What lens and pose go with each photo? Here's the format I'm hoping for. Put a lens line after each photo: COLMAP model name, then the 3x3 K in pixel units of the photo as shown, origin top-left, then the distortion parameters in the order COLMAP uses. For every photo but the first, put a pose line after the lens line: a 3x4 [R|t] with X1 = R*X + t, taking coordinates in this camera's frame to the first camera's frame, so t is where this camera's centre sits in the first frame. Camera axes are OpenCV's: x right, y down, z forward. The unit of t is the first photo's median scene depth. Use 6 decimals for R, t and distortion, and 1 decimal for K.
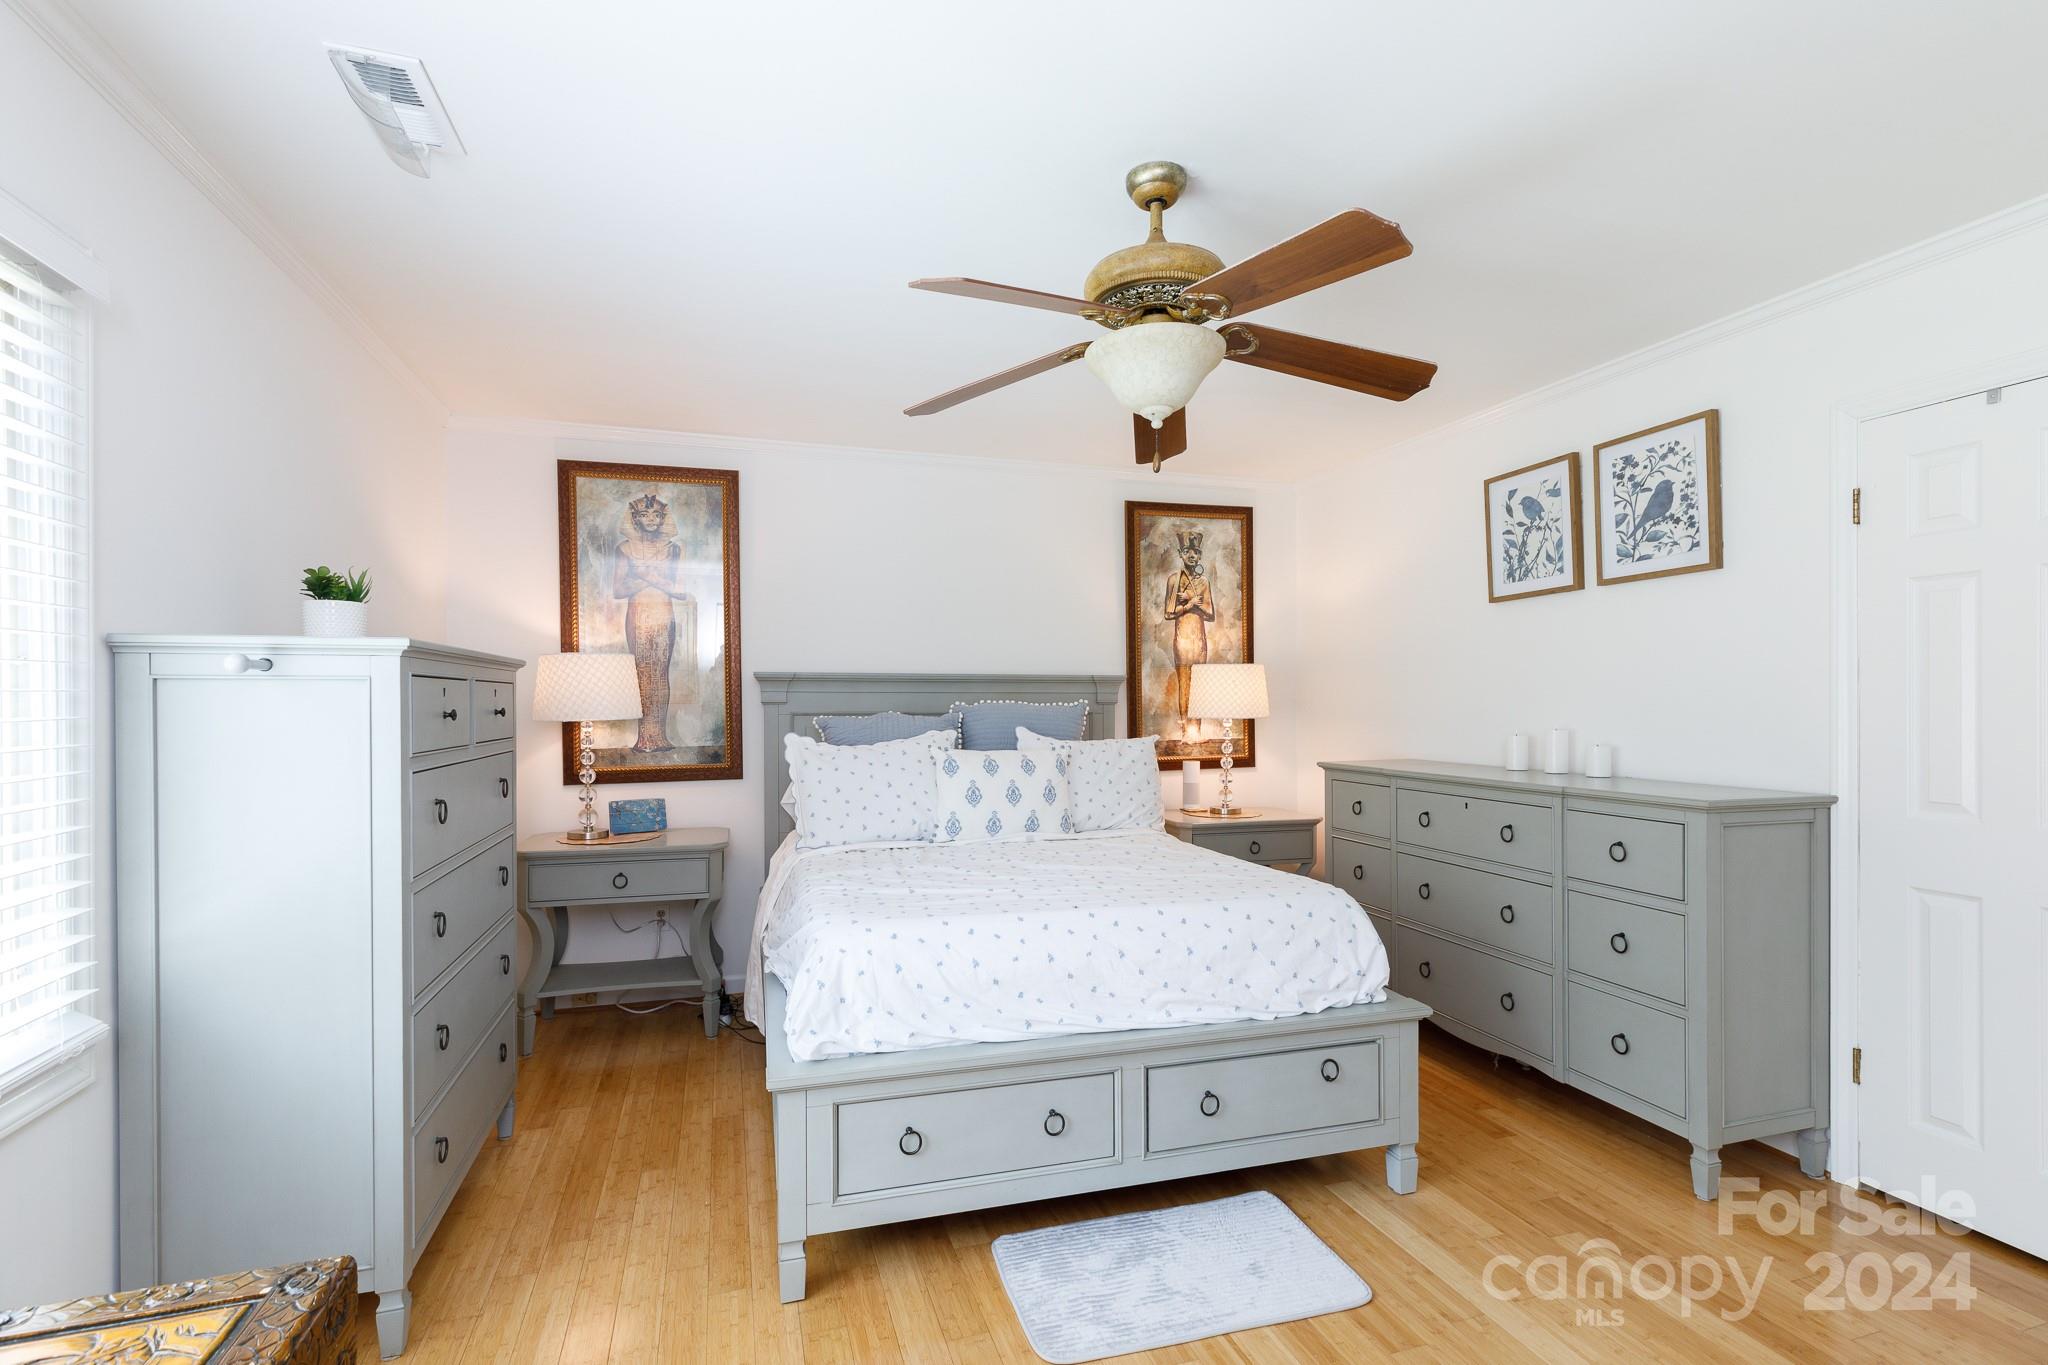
lens RADIAL K [[920.5, 0, 1024.1], [0, 920.5, 671.2], [0, 0, 1]] dist [0.004617, -0.000415]
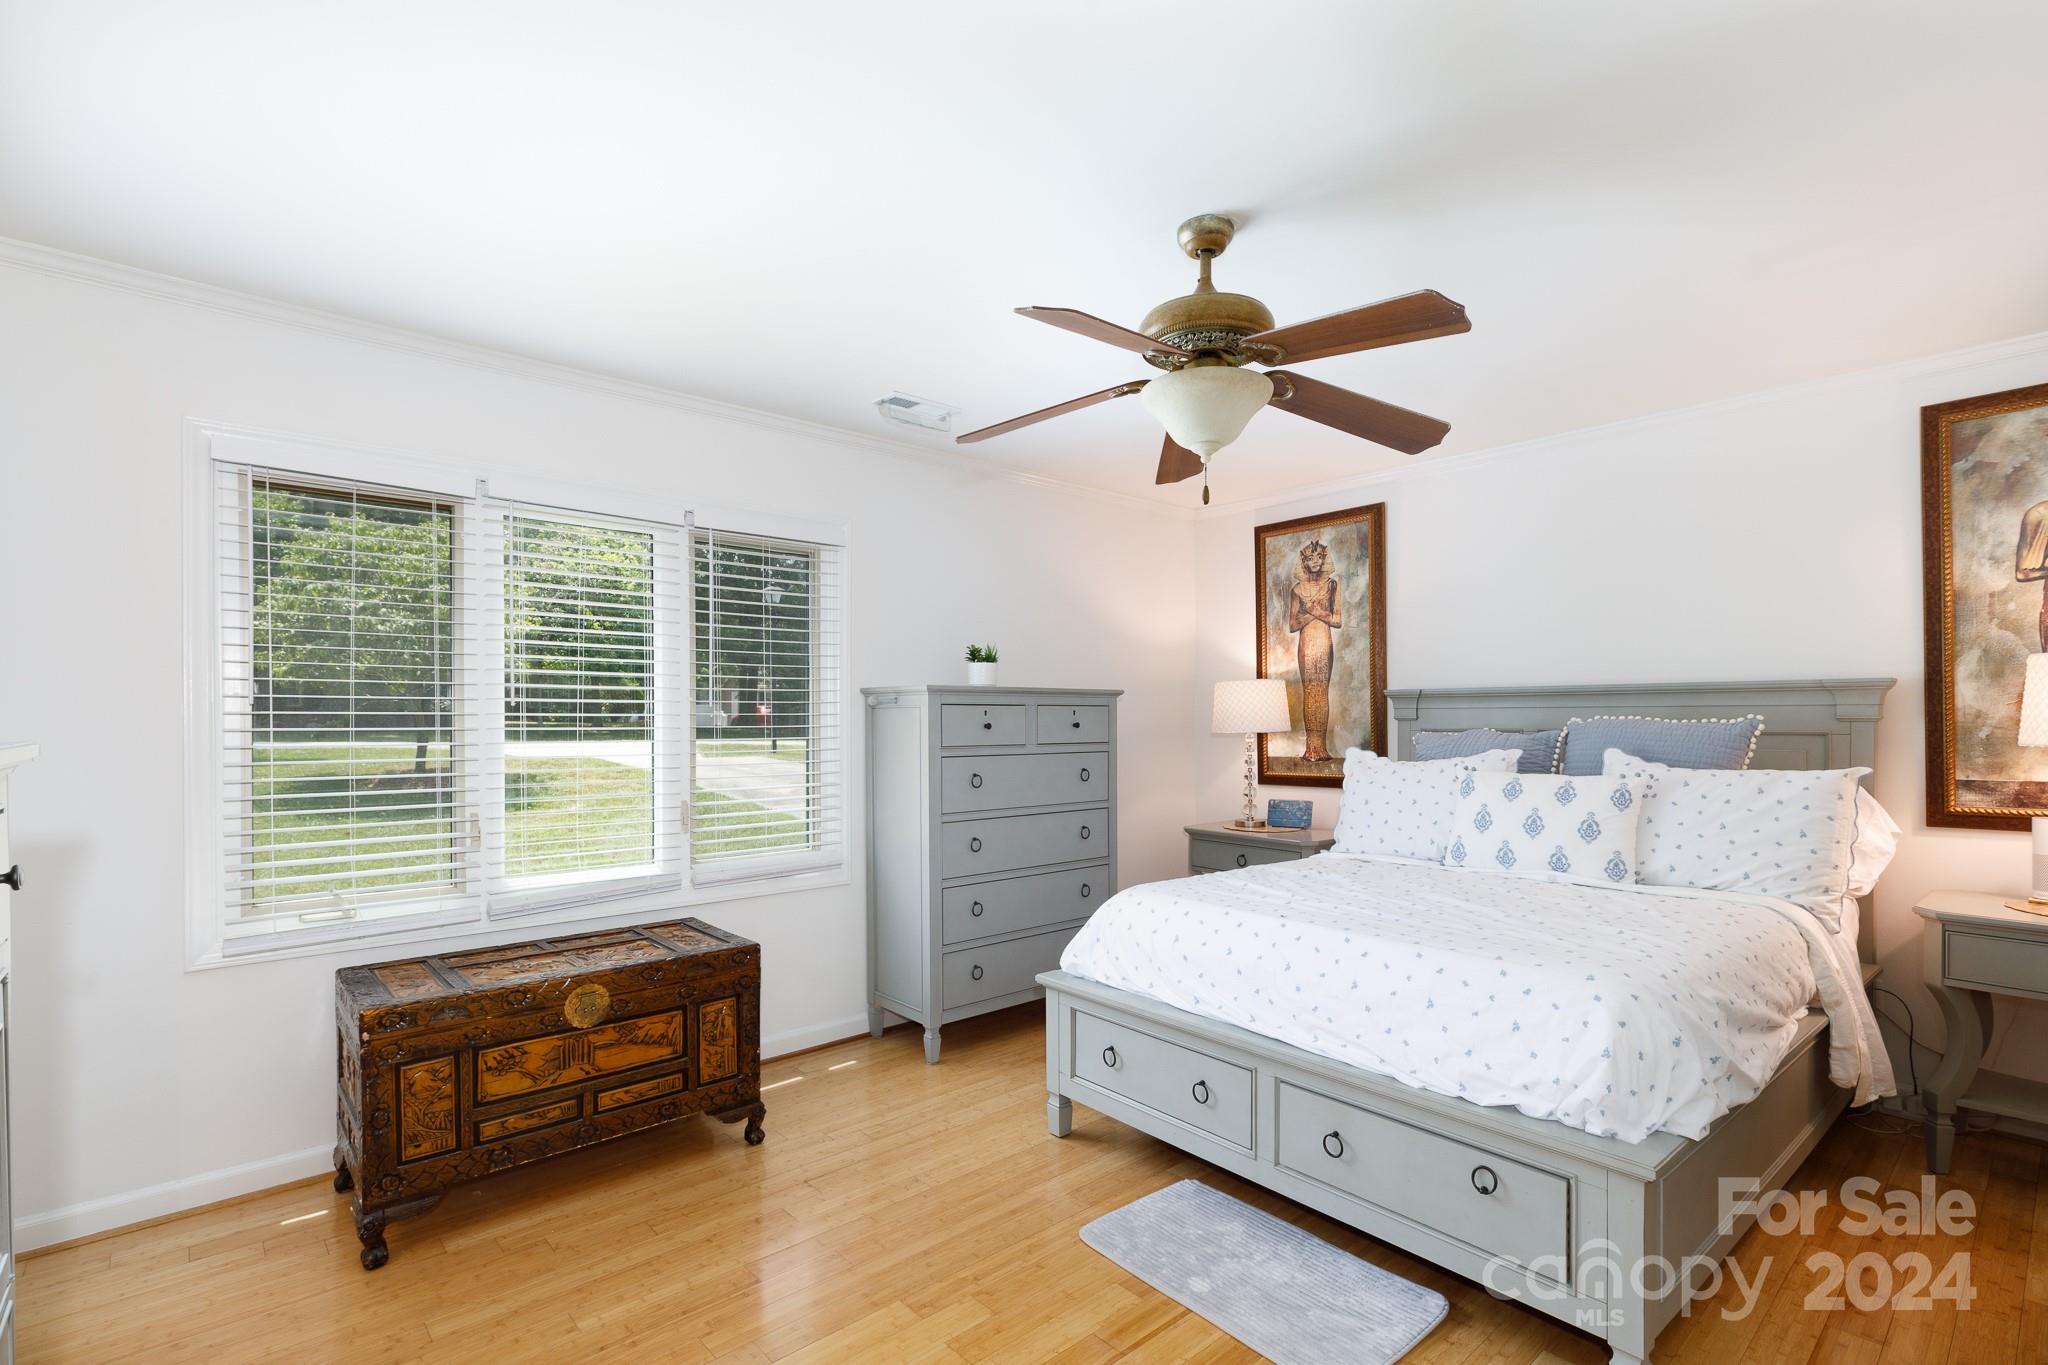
lens RADIAL K [[932.6, 0, 1030.4], [0, 932.6, 683.6], [0, 0, 1]] dist [0.005681, -0.000435]
pose [[0.418874, -0.034656, -0.907383, 0.512041], [0.031369, 0.999227, -0.023683, 0.006060], [0.907502, -0.018544, 0.419638, 0.175007]]
